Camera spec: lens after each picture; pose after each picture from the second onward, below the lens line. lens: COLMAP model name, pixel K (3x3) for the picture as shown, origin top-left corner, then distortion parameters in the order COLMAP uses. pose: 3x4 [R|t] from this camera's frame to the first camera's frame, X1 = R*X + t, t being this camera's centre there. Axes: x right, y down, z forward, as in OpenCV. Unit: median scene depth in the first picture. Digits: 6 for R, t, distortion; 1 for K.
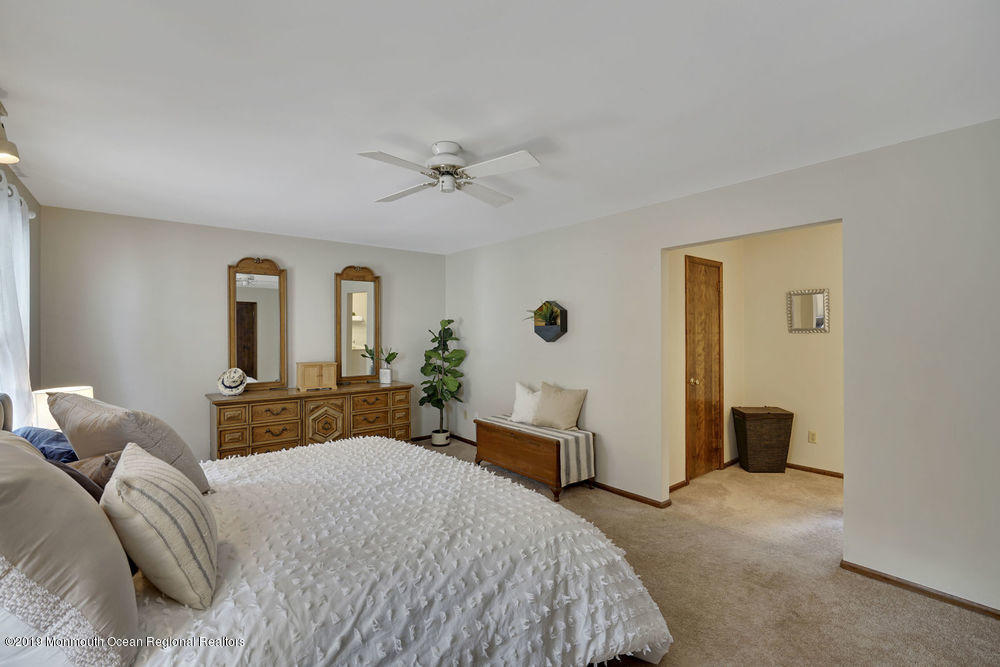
lens RADIAL K [[449.7, 0, 502.1], [0, 449.7, 329.3], [0, 0, 1]] dist [-0.007053, 0.003096]
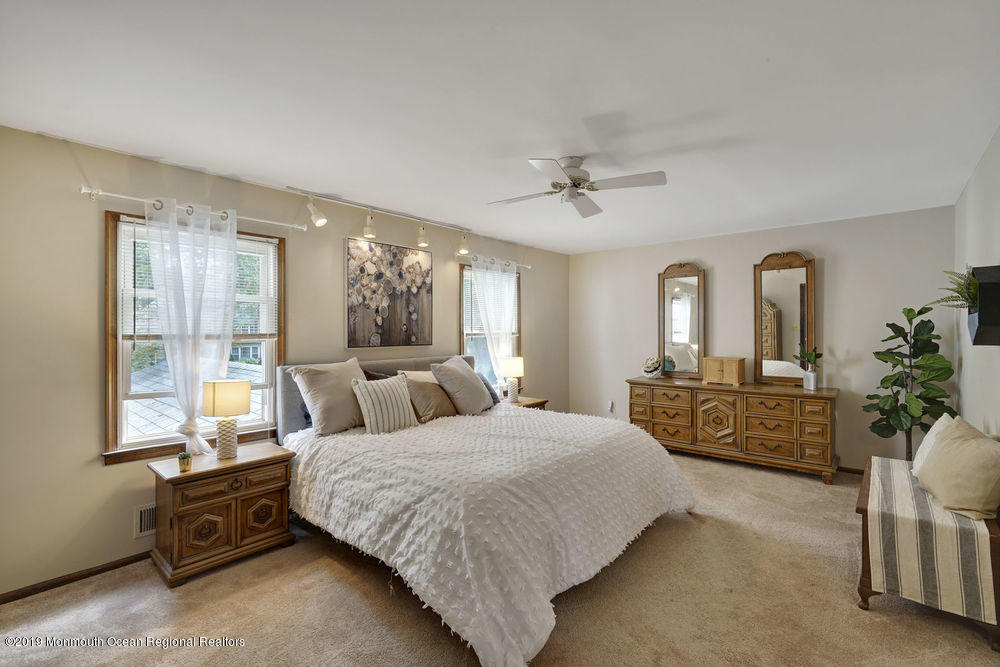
lens RADIAL K [[449.7, 0, 502.4], [0, 449.7, 332.5], [0, 0, 1]] dist [-0.007053, 0.003096]
pose [[0.175882, 0.008247, -0.984377, 0.507944], [0.009564, 0.999903, 0.010086, 0.002653], [0.984365, -0.011188, 0.175786, 0.343115]]
